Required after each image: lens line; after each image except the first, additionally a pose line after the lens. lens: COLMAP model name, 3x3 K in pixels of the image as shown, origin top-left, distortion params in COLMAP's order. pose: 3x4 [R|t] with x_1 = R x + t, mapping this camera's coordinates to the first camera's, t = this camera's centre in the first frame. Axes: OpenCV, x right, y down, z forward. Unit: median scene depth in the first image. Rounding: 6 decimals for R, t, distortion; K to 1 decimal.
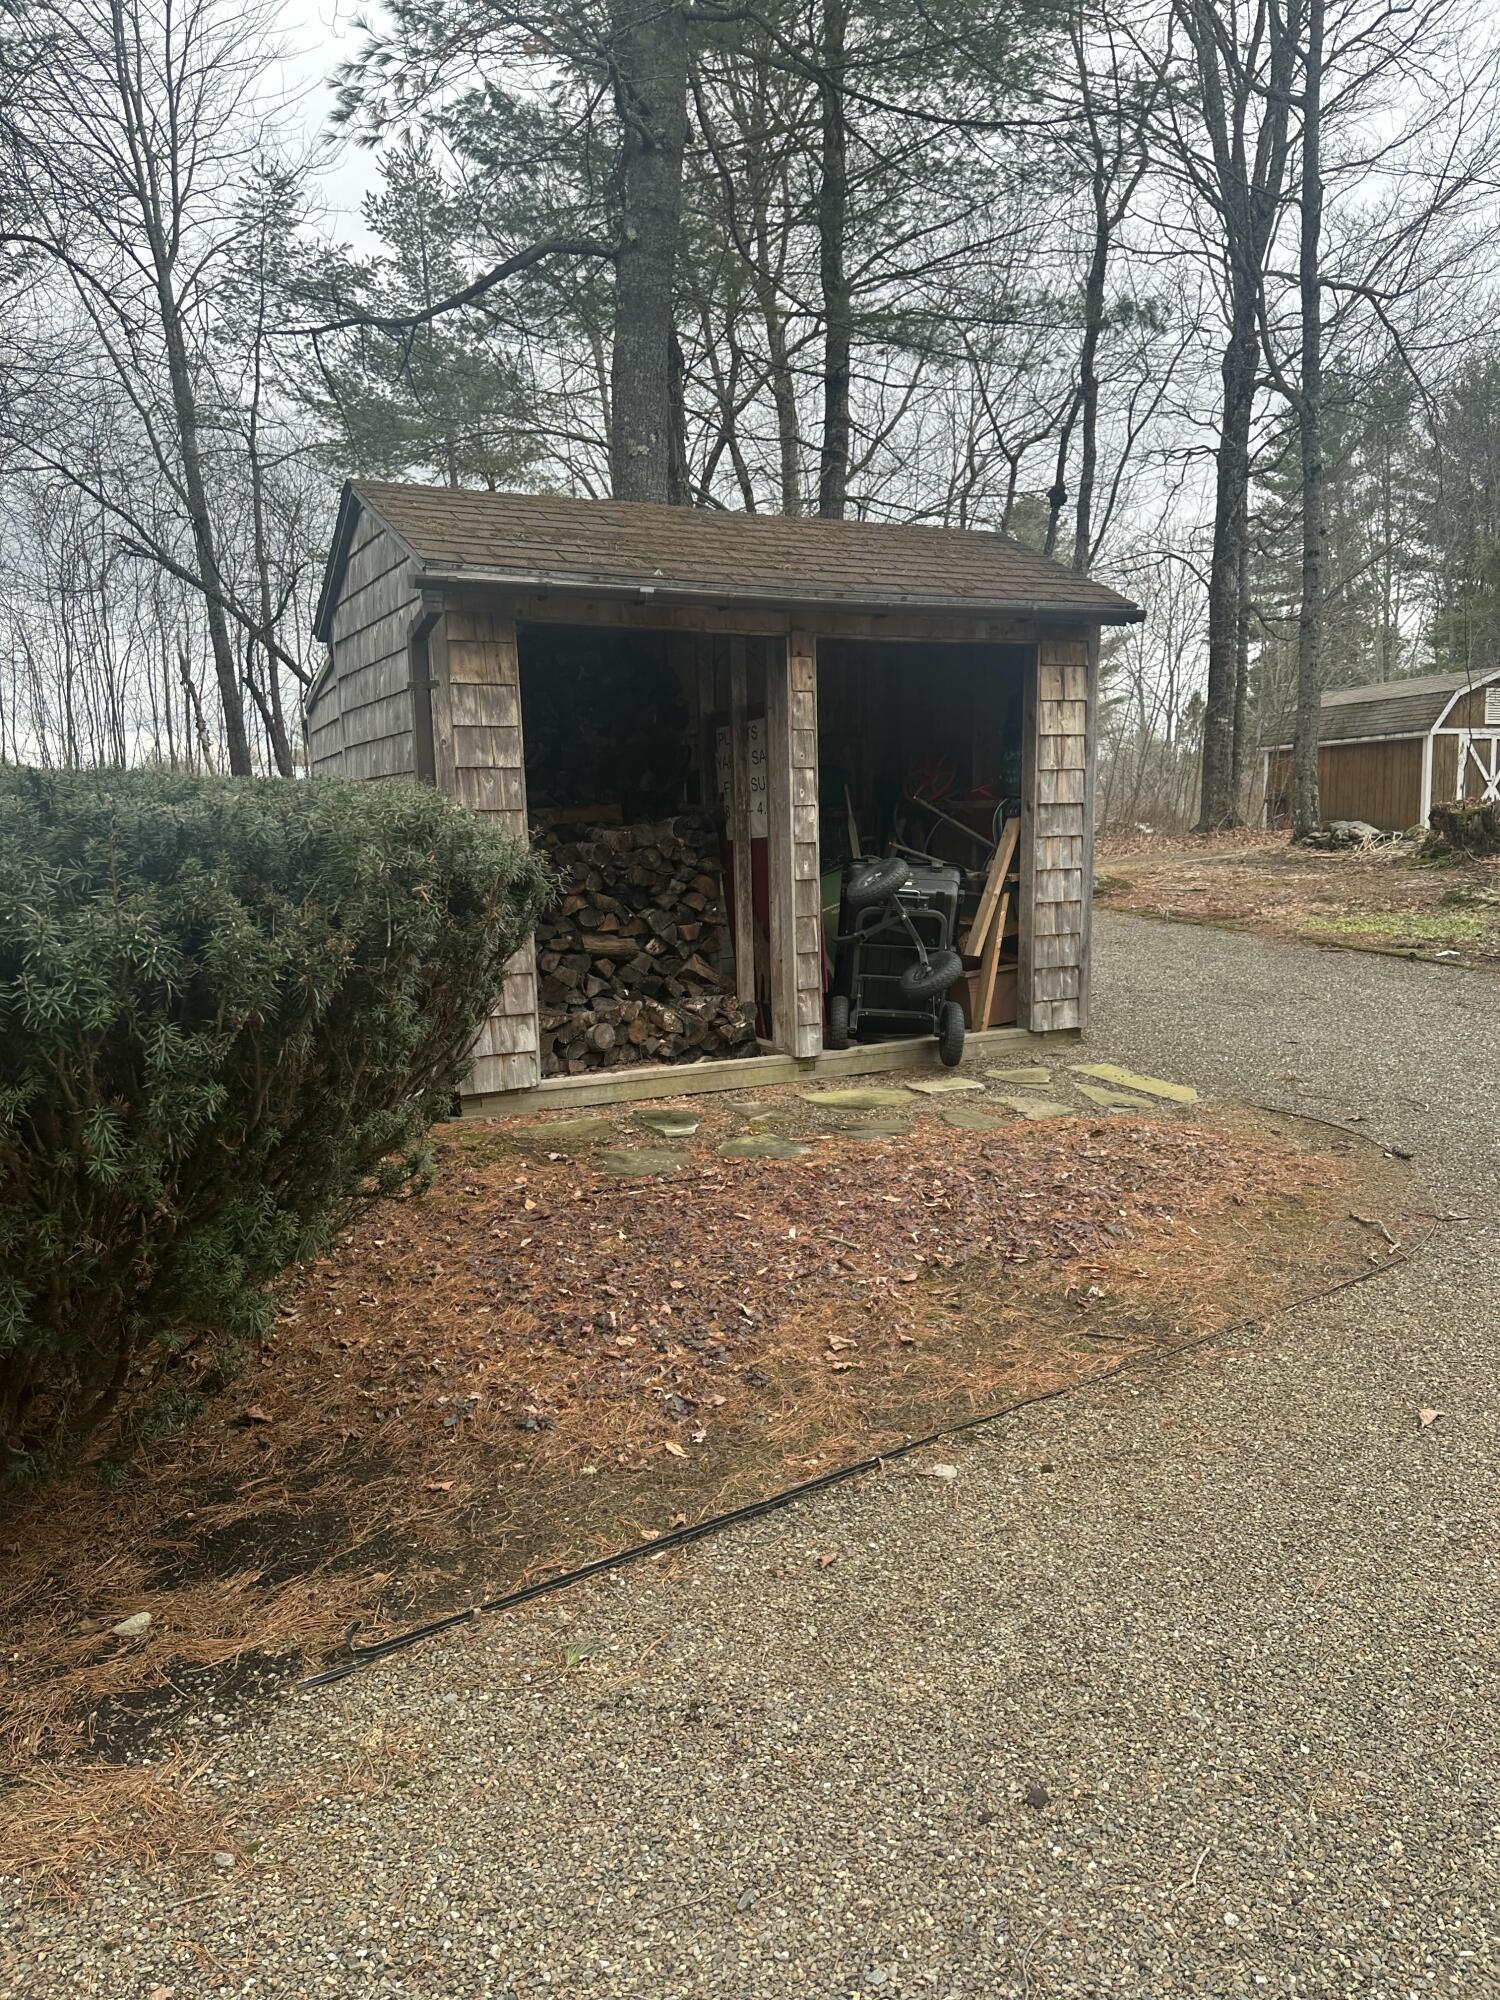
lens RADIAL K [[1399.9, 0, 745.6], [0, 1399.9, 1008.0], [0, 0, 1]] dist [0.054871, -0.049115]
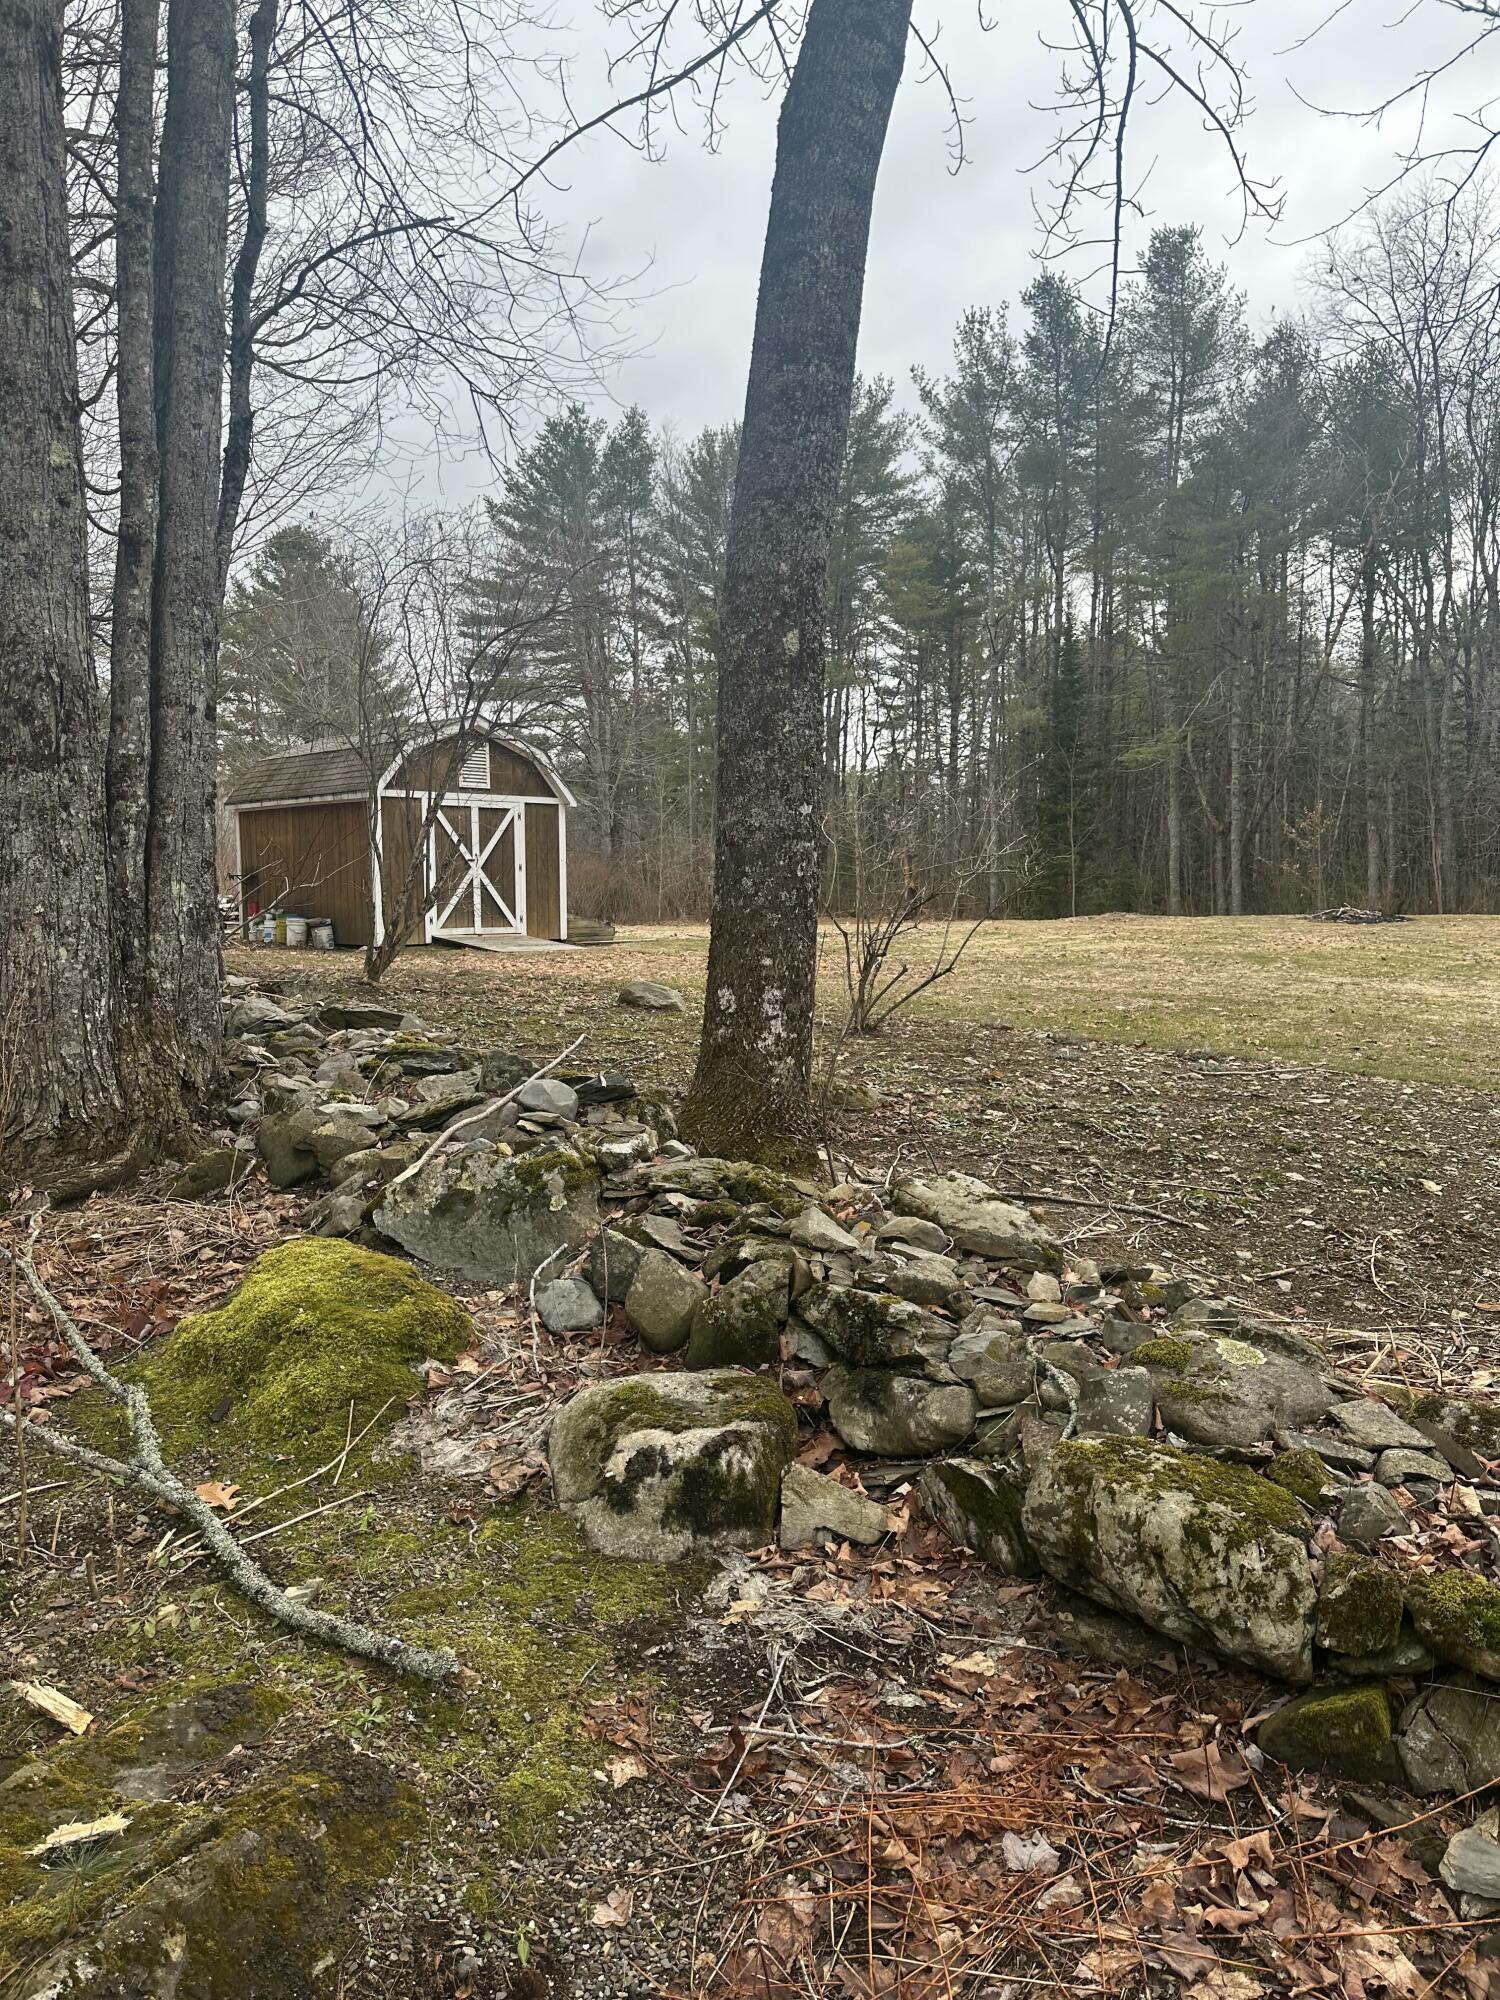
lens RADIAL K [[1399.9, 0, 745.6], [0, 1399.9, 1008.0], [0, 0, 1]] dist [0.054871, -0.049115]
pose [[0.919971, -0.021267, 0.391409, 0.474241], [0.036180, 0.998872, -0.030764, -0.066872], [-0.390313, 0.042463, 0.919703, 0.315984]]
